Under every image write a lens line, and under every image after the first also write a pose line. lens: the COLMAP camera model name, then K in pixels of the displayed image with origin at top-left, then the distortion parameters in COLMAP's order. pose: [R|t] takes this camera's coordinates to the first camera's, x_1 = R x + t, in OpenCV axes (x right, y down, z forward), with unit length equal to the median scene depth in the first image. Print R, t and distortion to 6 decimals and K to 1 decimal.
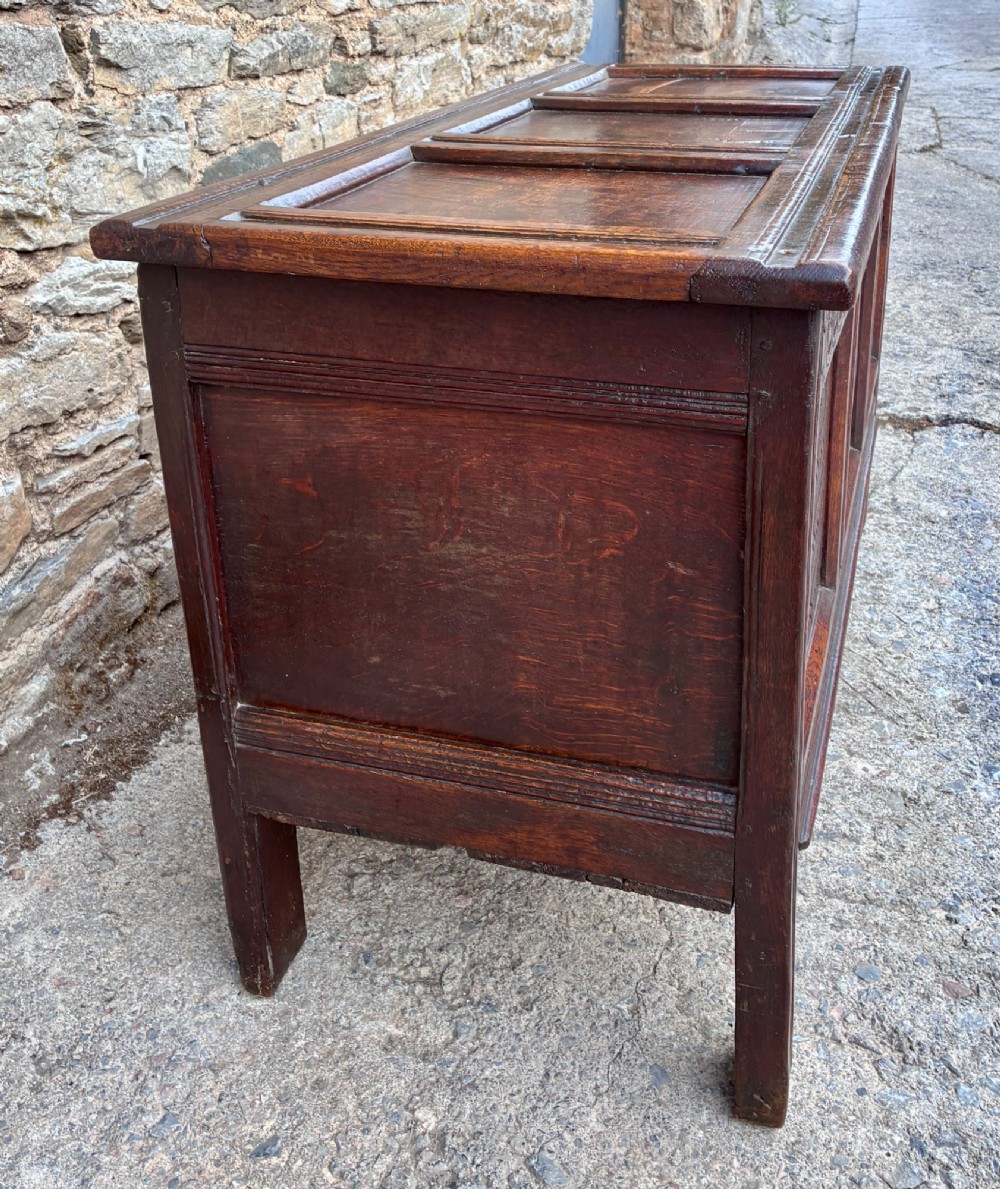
lens RADIAL K [[1286.5, 0, 517.3], [0, 1286.5, 416.4], [0, 0, 1]] dist [0.018317, 0.000000]
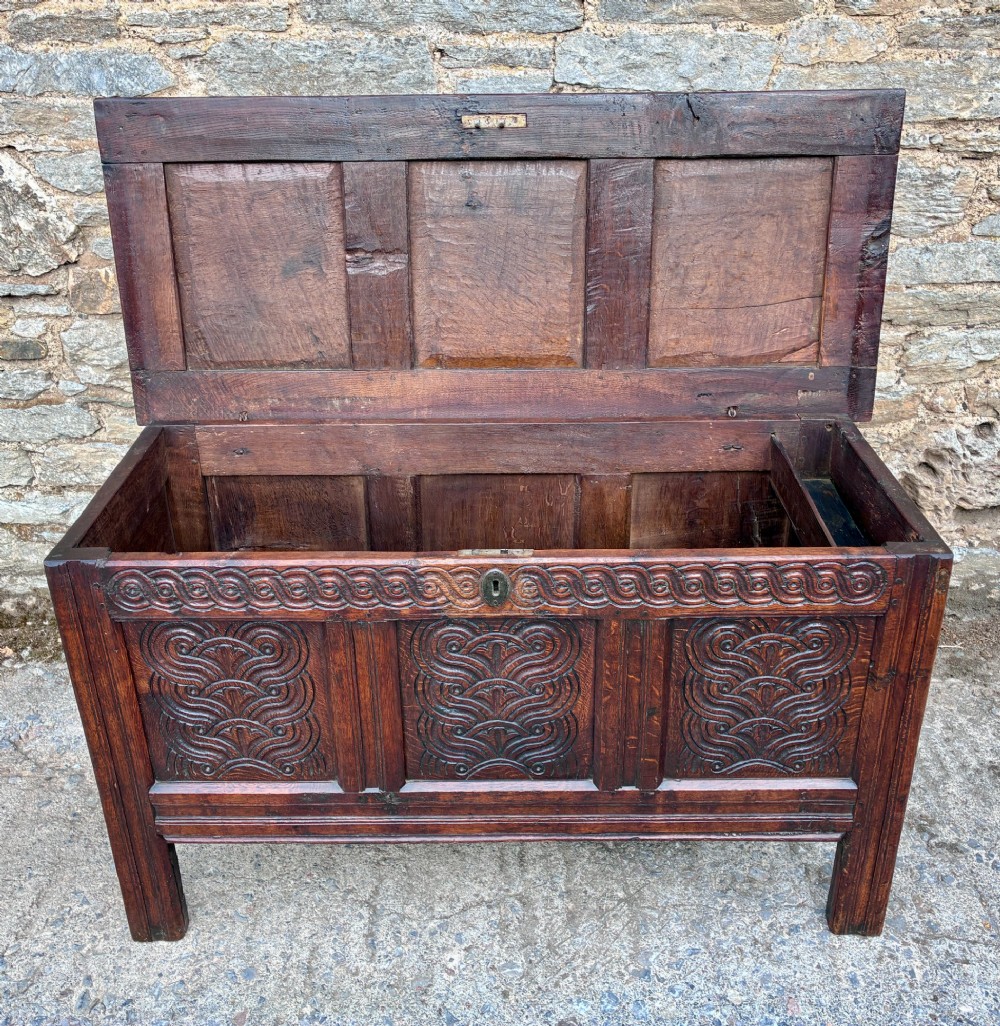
lens RADIAL K [[1058.4, 0, 483.7], [0, 1058.4, 513.8], [0, 0, 1]] dist [0.021984, 0.000000]
pose [[0.284356, 0.452021, -0.845470, 1.012791], [-0.316209, 0.876746, 0.362392, -0.551351], [0.905071, 0.164296, 0.392241, 0.520536]]
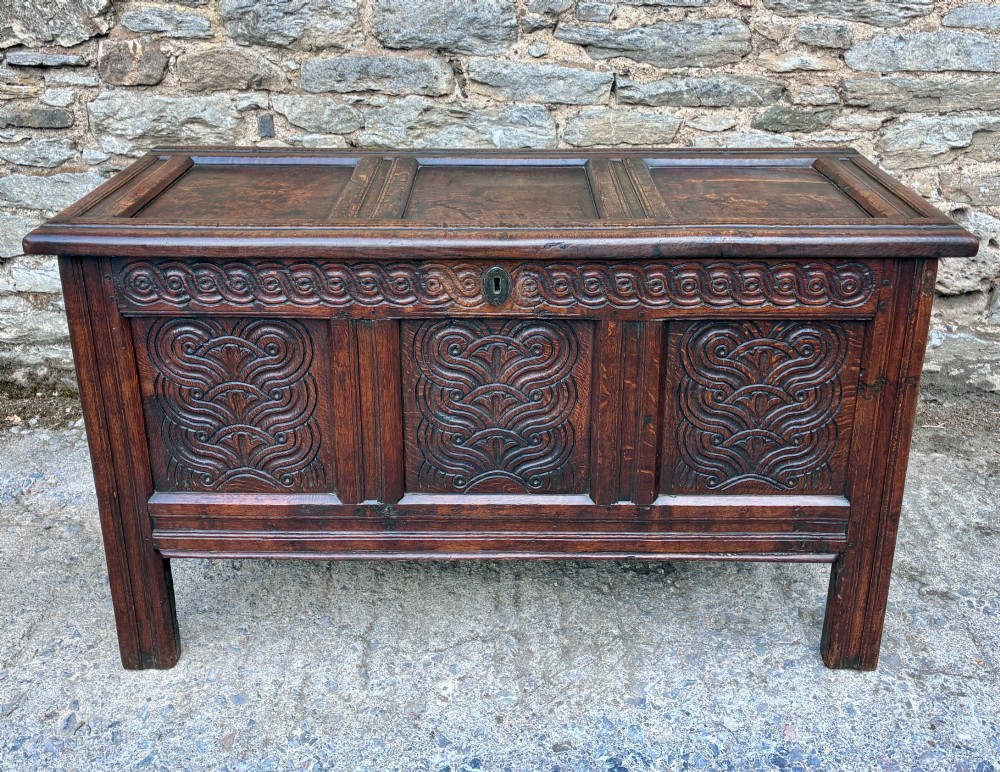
lens RADIAL K [[999.6, 0, 496.0], [0, 999.6, 288.6], [0, 0, 1]] dist [0.022447, 0.000000]
pose [[0.289306, 0.359871, -0.887015, 1.062720], [-0.336405, 0.905756, 0.257754, -0.388371], [0.896177, 0.223826, 0.383103, 0.559195]]
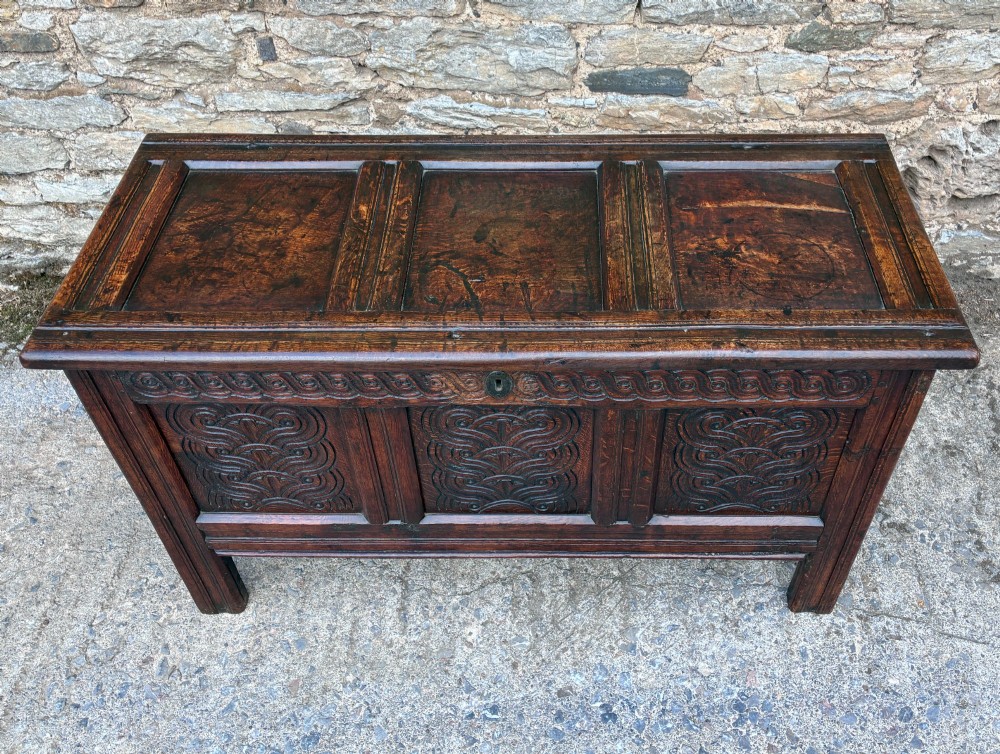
lens RADIAL K [[904.3, 0, 544.6], [0, 904.3, 343.1], [0, 0, 1]] dist [0.004948, 0.034402]
pose [[0.290594, 0.699821, -0.652538, 0.783447], [-0.328371, 0.713489, 0.618955, -0.717093], [0.898737, 0.034410, 0.437137, 0.579946]]
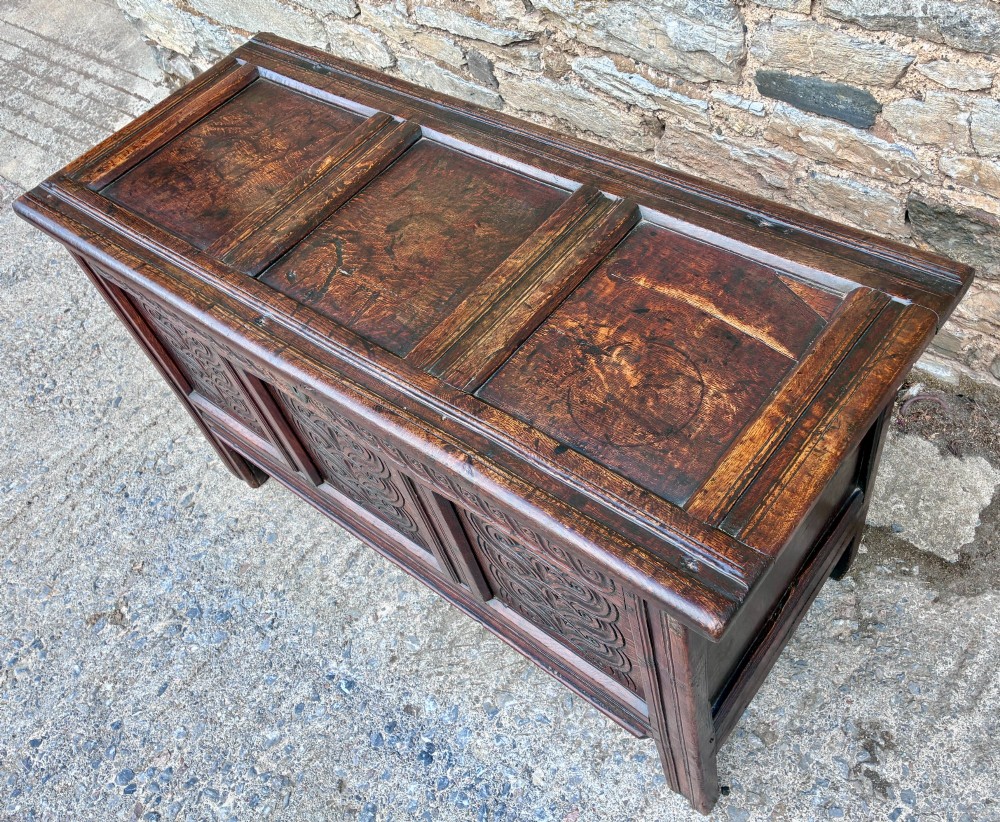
lens RADIAL K [[896.3, 0, 545.9], [0, 896.3, 423.0], [0, 0, 1]] dist [0.013972, 0.014040]
pose [[-0.351028, 0.784074, -0.511867, 0.592860], [-0.159937, 0.488414, 0.857830, -0.836627], [0.922605, 0.382988, -0.046044, 1.155090]]
